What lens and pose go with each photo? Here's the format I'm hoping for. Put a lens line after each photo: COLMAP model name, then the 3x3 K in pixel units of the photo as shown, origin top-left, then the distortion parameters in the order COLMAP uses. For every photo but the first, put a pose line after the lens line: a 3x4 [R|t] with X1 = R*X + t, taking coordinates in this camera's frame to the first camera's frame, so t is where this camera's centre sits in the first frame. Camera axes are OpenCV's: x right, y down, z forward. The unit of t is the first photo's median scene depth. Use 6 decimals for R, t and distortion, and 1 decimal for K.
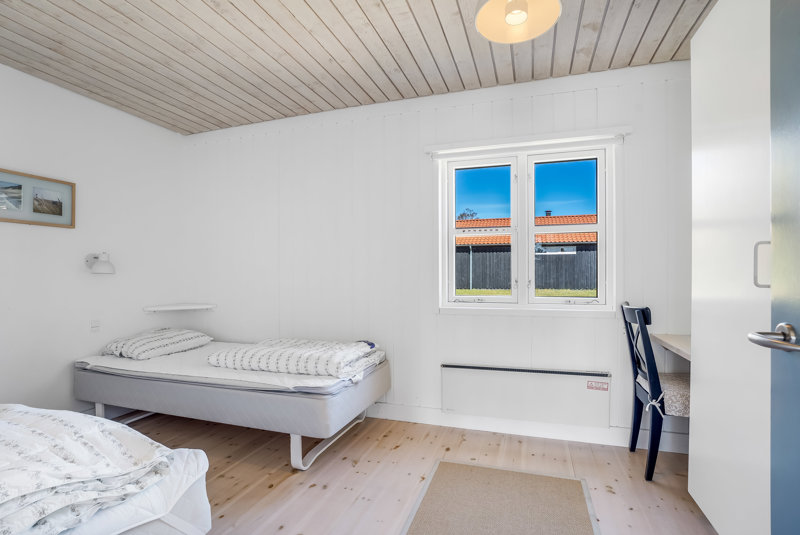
lens RADIAL K [[391.6, 0, 396.6], [0, 391.6, 270.4], [0, 0, 1]] dist [-0.058841, 0.027778]
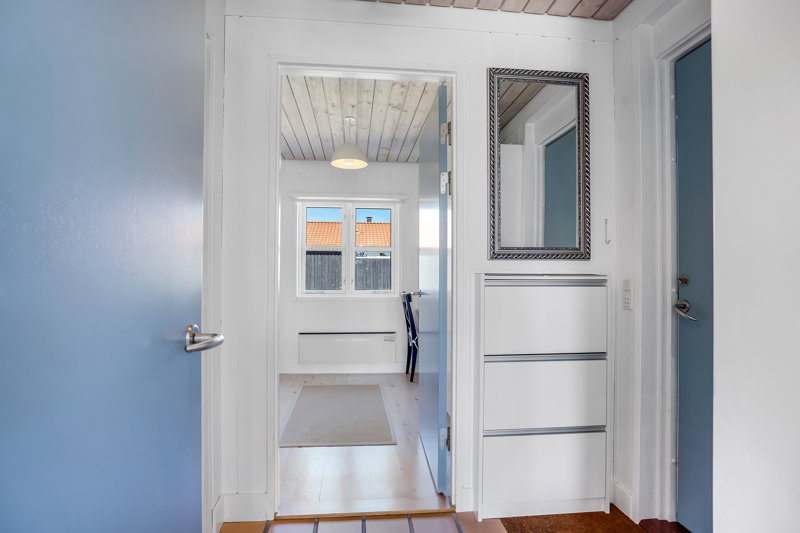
lens RADIAL K [[391.6, 0, 396.6], [0, 391.6, 269.4], [0, 0, 1]] dist [-0.058841, 0.027778]
pose [[0.902816, 0.009774, 0.429917, -0.224460], [-0.005608, 0.999924, -0.010956, -0.001789], [-0.429991, 0.007480, 0.902802, -0.642754]]
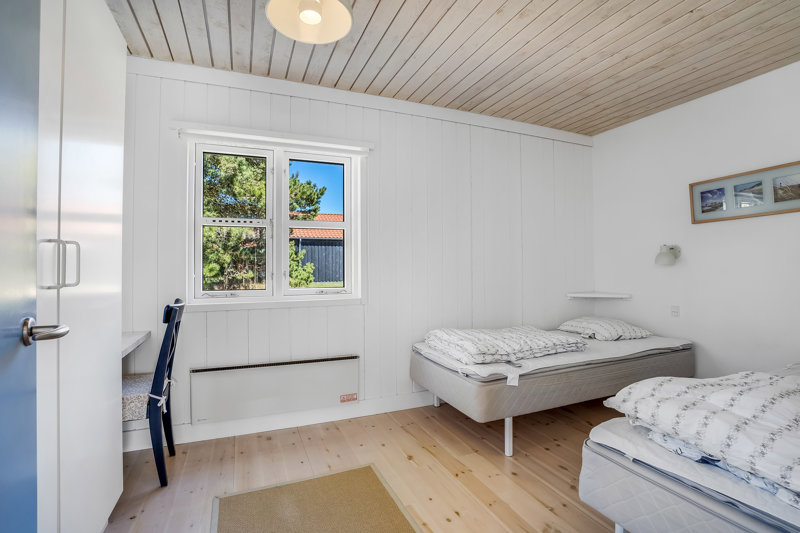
lens RADIAL K [[391.5, 0, 386.5], [0, 391.5, 254.2], [0, 0, 1]] dist [0.001414, 0.000185]
pose [[0.782989, 0.014576, 0.621865, -0.099670], [0.000301, 0.999716, -0.023812, 0.000184], [-0.622036, 0.018831, 0.782762, 0.029637]]
